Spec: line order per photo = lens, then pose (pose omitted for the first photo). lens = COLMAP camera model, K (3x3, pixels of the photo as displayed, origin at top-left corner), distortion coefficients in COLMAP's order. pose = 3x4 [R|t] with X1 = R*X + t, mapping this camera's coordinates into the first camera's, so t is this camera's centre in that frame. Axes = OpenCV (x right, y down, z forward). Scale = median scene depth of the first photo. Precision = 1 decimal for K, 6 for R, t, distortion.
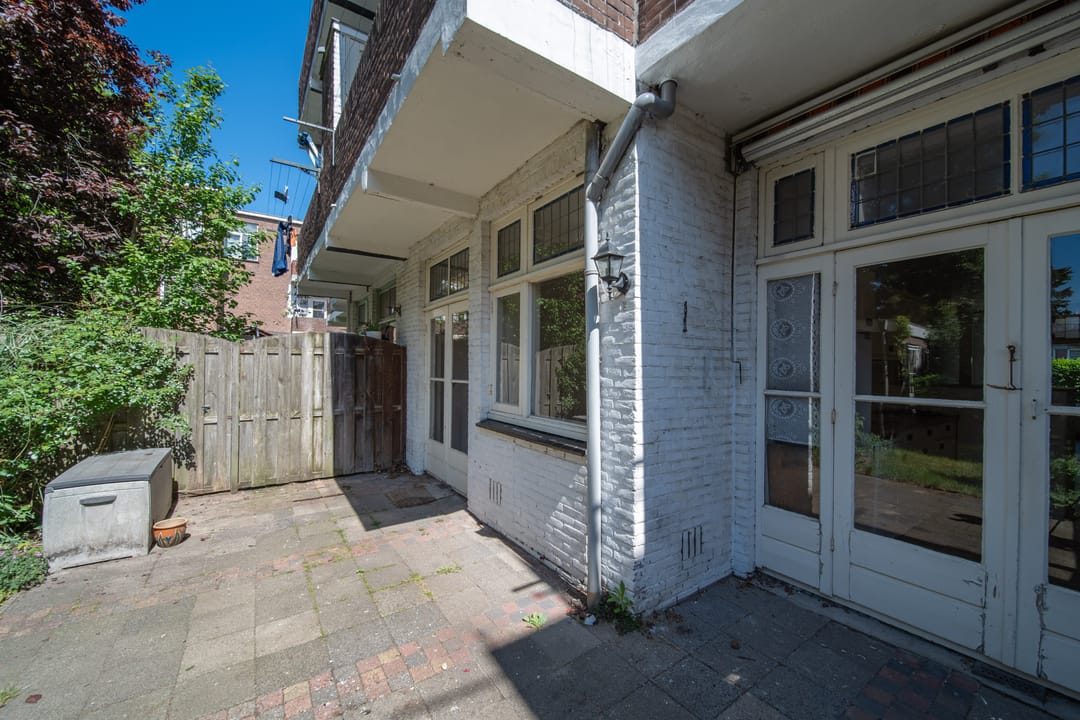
lens RADIAL K [[421.1, 0, 535.0], [0, 421.1, 366.6], [0, 0, 1]] dist [-0.000437, -0.000471]
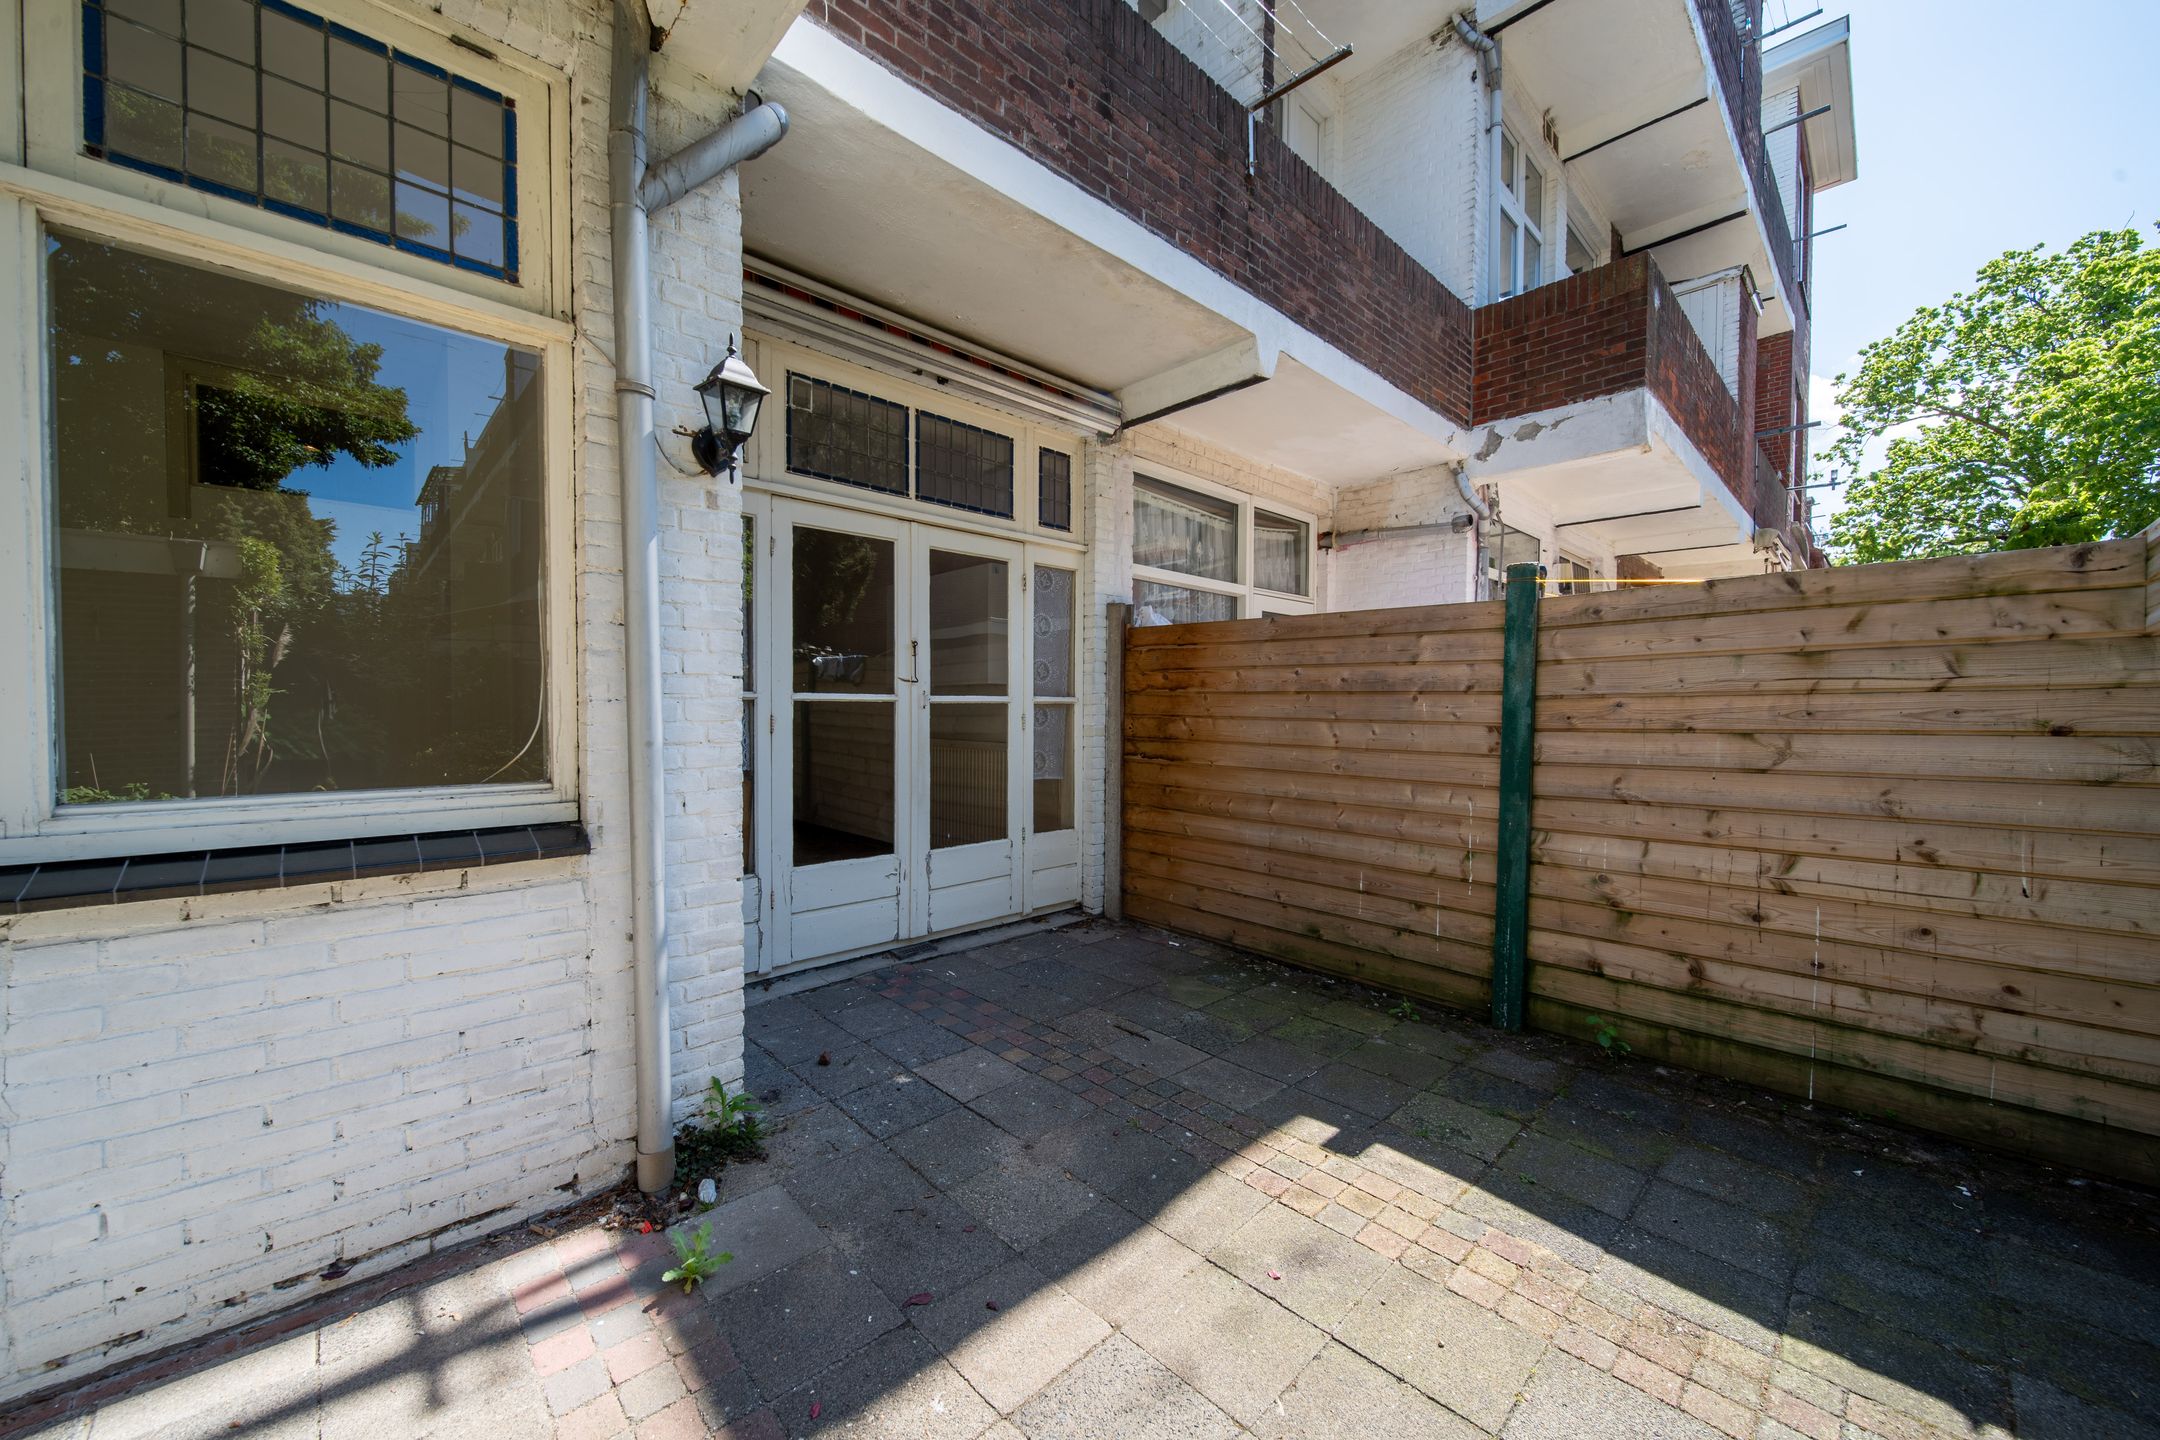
lens RADIAL K [[753.5, 0, 1079.9], [0, 753.5, 726.3], [0, 0, 1]] dist [0.000453, -0.001805]
pose [[-0.151812, -0.039482, 0.987621, -0.813308], [-0.003787, 0.999218, 0.039363, 0.087328], [-0.988402, 0.002235, -0.151842, 0.845208]]
